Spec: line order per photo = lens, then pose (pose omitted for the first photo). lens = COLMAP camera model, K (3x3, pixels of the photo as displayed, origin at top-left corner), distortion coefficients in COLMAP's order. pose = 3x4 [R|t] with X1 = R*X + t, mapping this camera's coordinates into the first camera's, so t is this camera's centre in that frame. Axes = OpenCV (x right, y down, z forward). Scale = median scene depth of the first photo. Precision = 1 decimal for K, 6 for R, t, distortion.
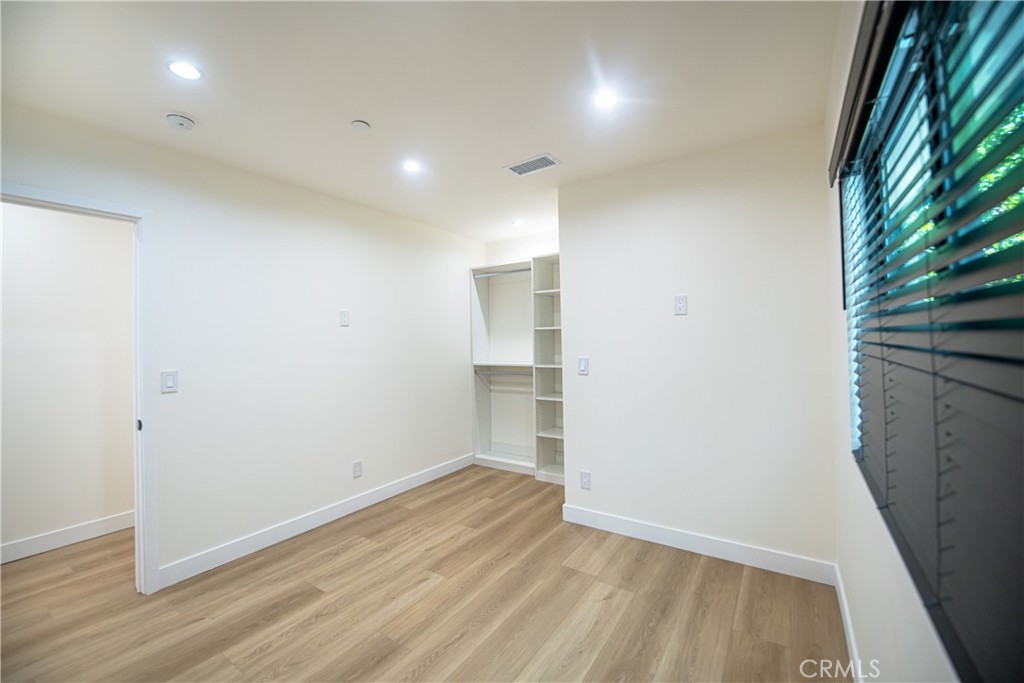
lens RADIAL K [[415.4, 0, 510.2], [0, 415.4, 329.9], [0, 0, 1]] dist [-0.015277, -0.000477]
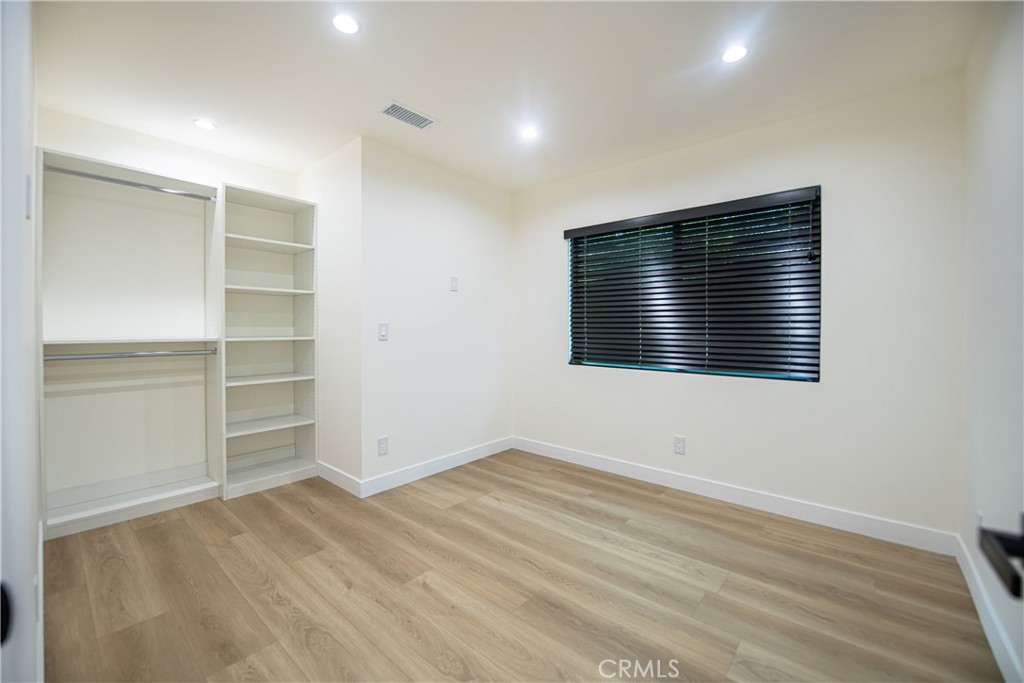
lens RADIAL K [[415.4, 0, 510.2], [0, 415.4, 329.9], [0, 0, 1]] dist [-0.015277, -0.000477]
pose [[0.115992, 0.013817, 0.993154, -0.847082], [-0.027907, 0.999554, -0.010647, 0.093276], [-0.992858, -0.026481, 0.116326, 0.640239]]
